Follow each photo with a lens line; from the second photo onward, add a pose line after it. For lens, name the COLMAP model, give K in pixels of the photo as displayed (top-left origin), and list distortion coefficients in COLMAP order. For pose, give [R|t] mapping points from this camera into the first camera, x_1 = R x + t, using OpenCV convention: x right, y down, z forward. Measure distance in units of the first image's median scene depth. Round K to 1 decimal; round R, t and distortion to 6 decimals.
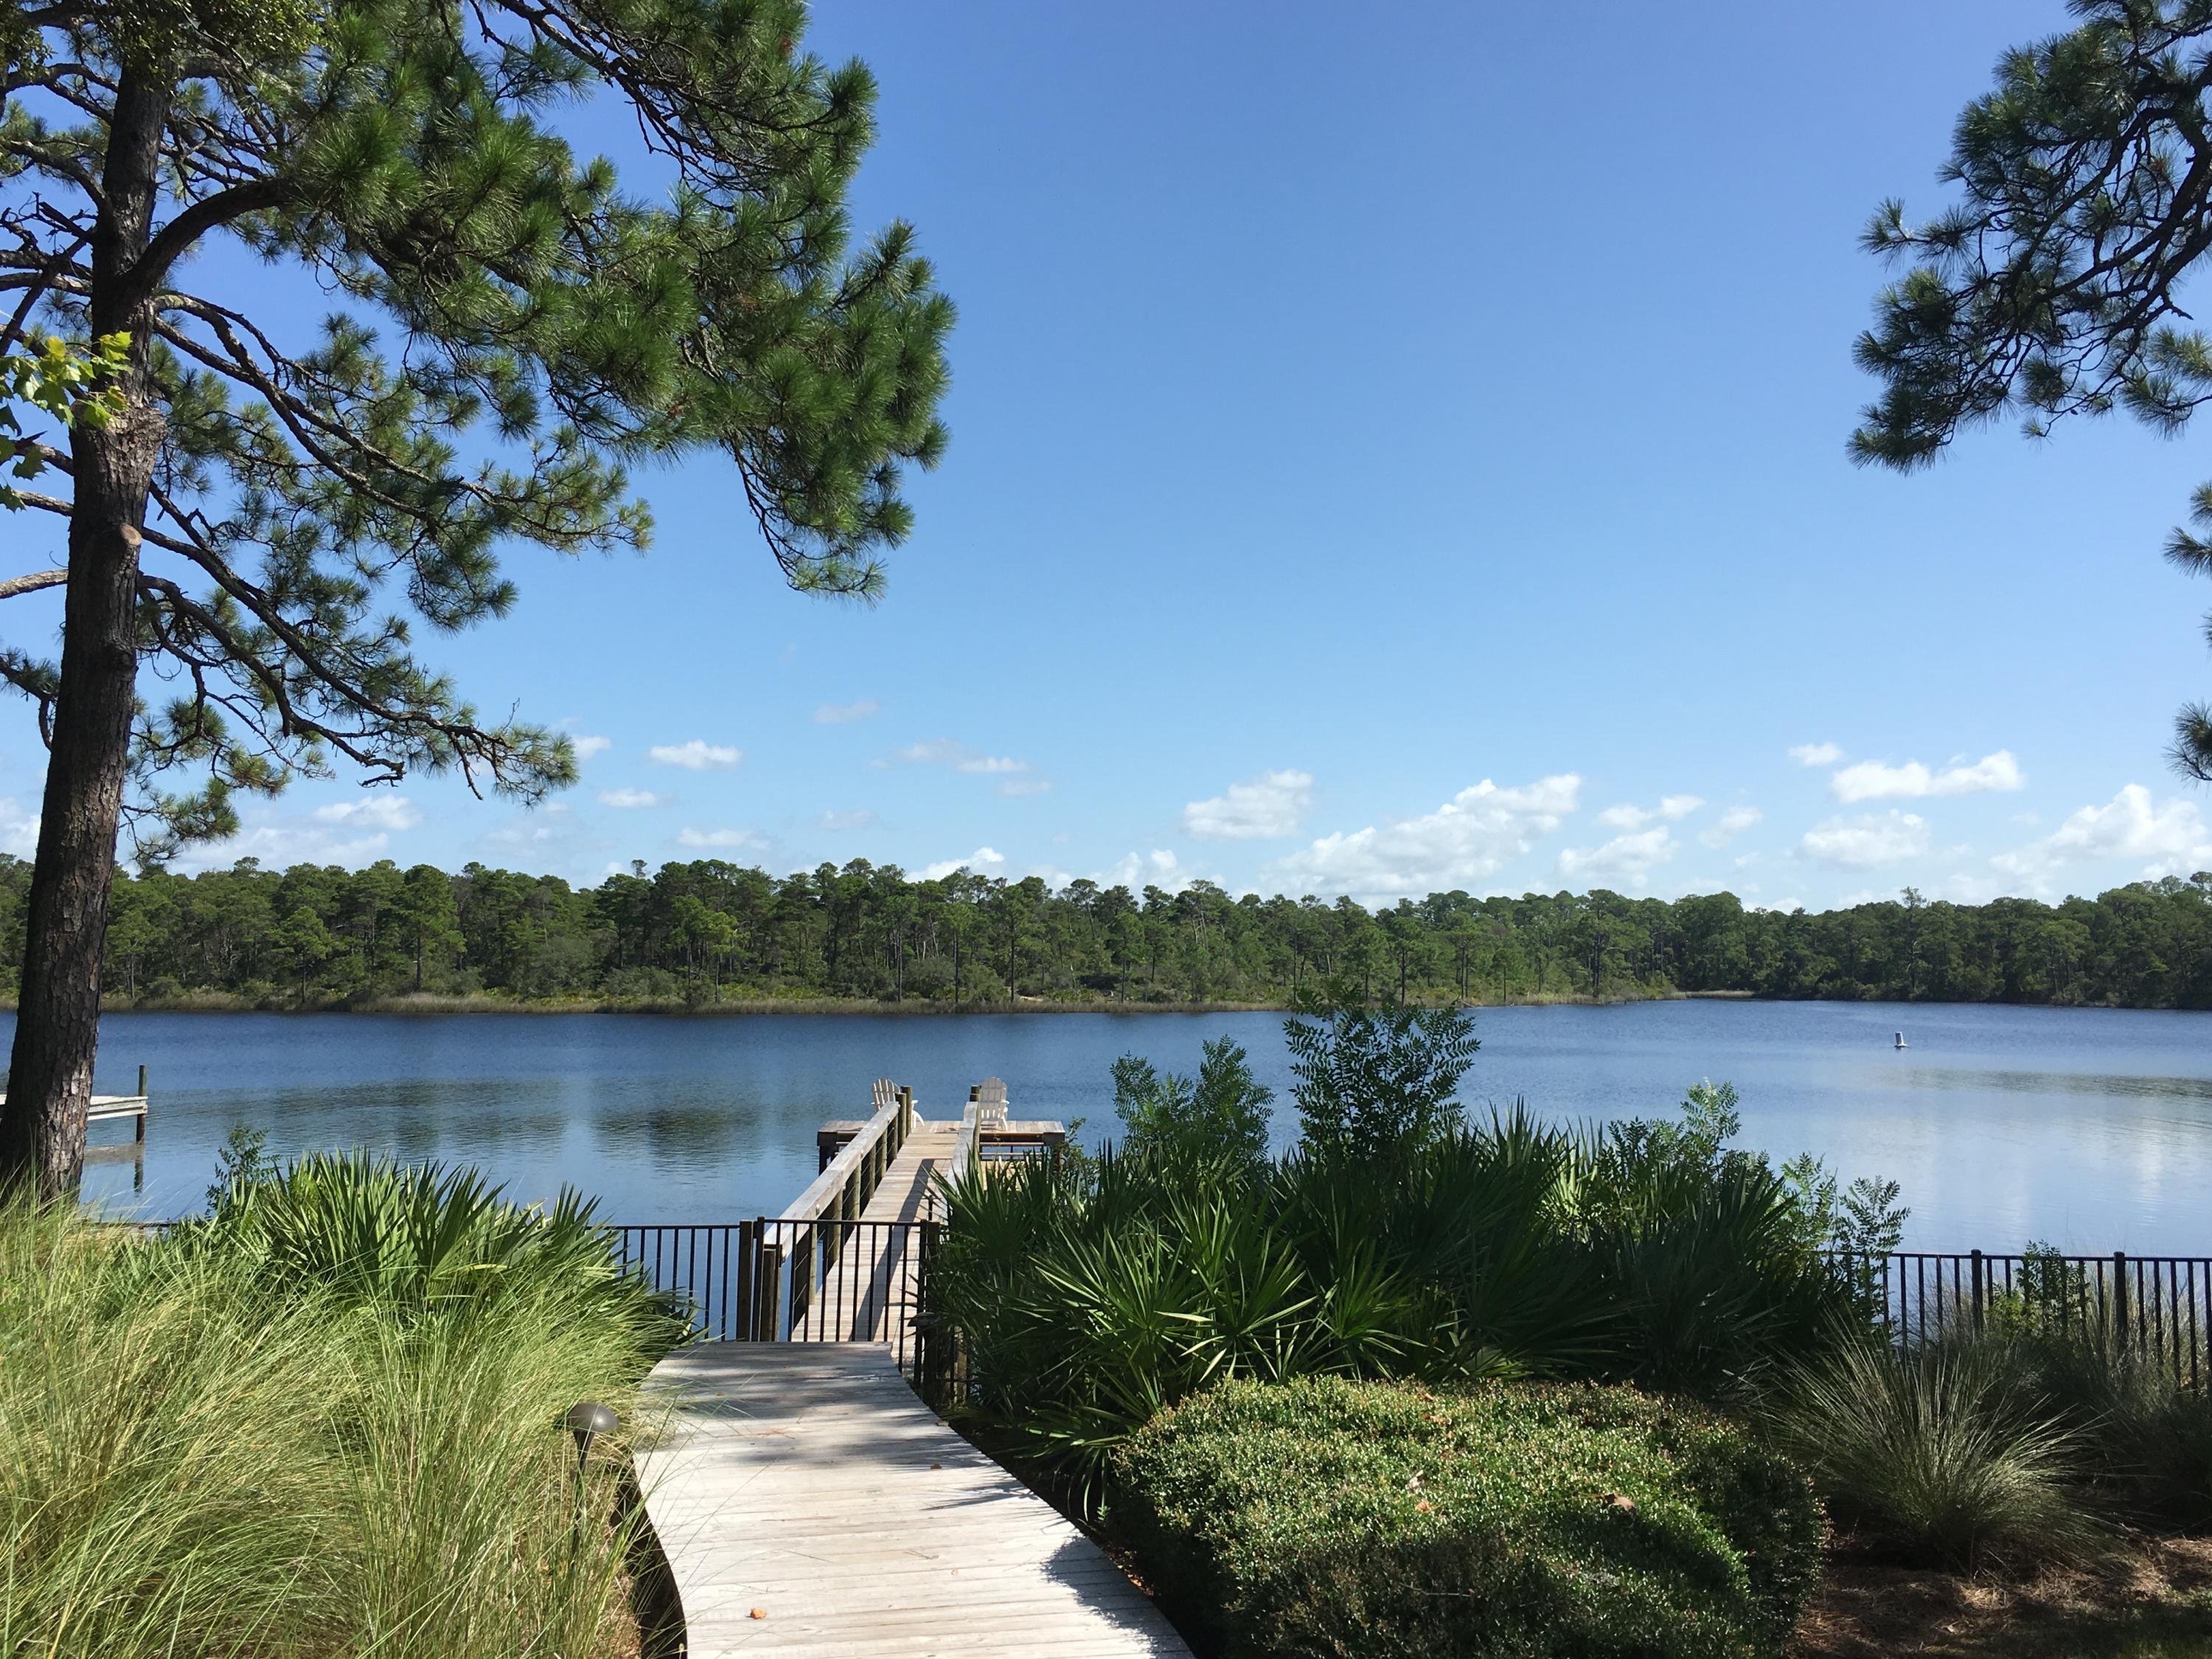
lens RADIAL K [[2054.0, 0, 1105.3], [0, 2054.0, 825.9], [0, 0, 1]] dist [0.053641, 0.000000]
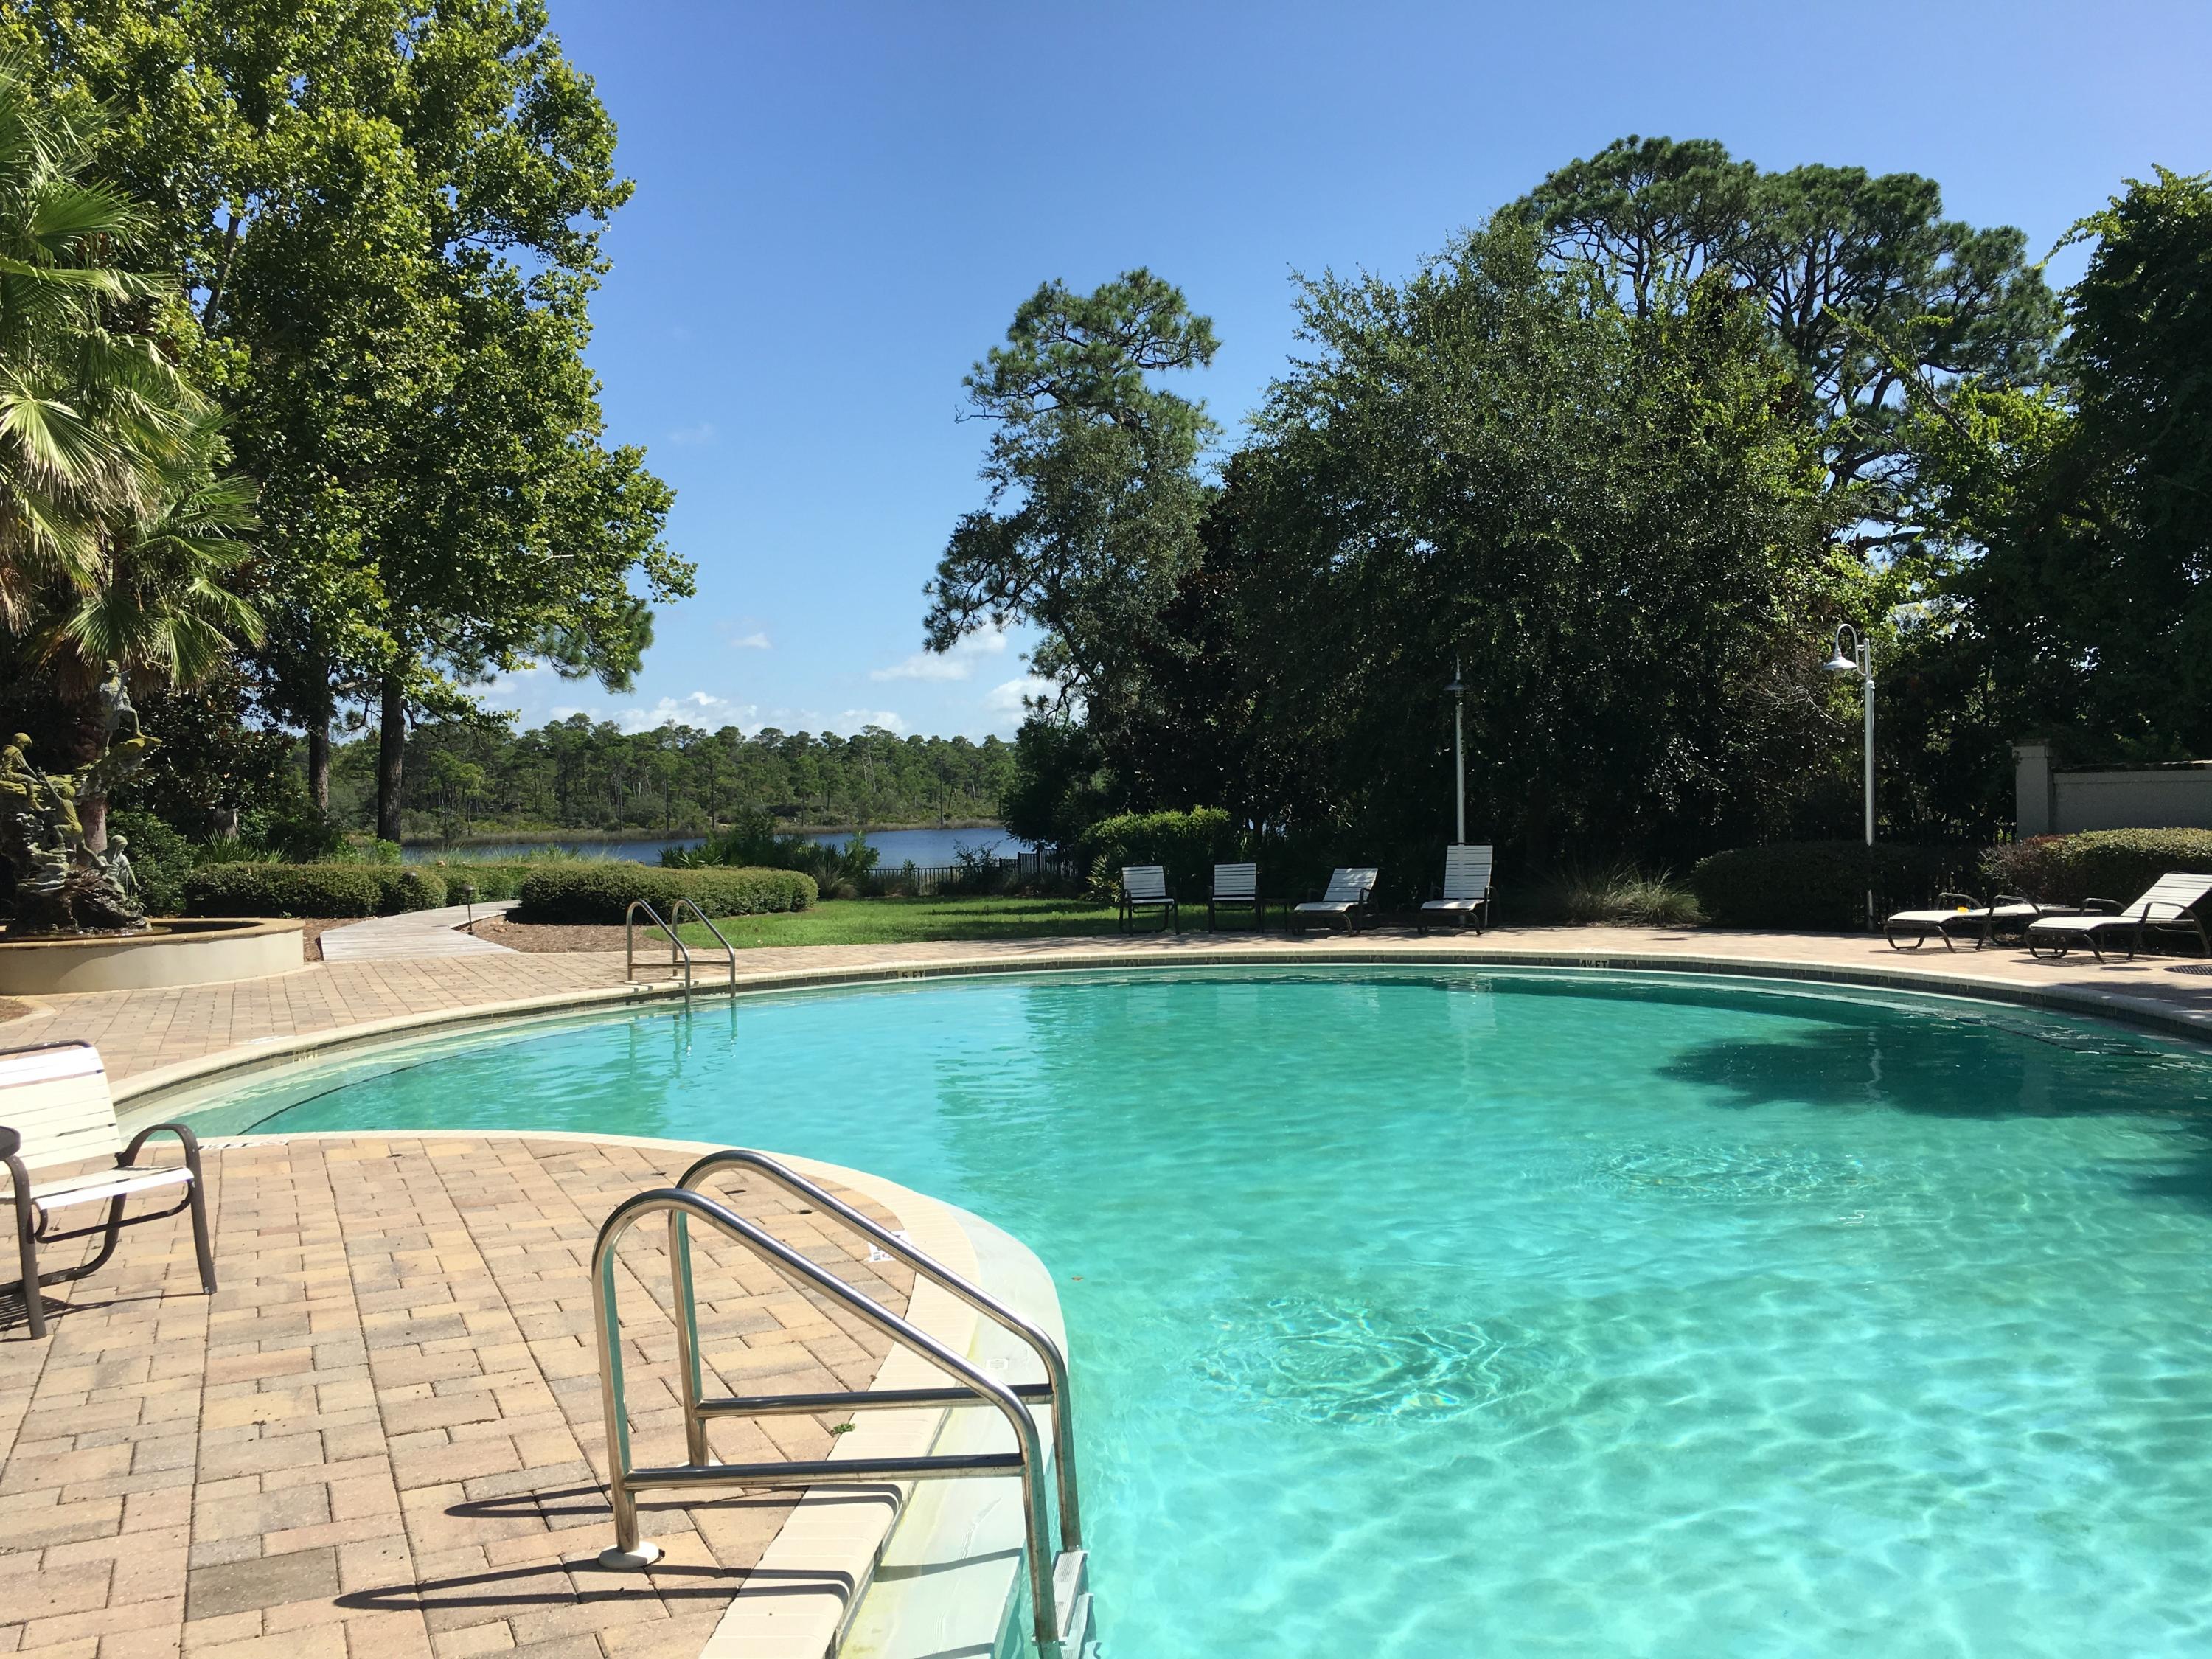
lens RADIAL K [[1869.9, 0, 1107.5], [0, 1869.9, 827.4], [0, 0, 1]] dist [0.044407, 0.001356]
pose [[0.987116, -0.030923, 0.156987, 0.012291], [0.017243, 0.995992, 0.087767, -0.011040], [-0.159072, -0.083929, 0.983693, -0.158738]]
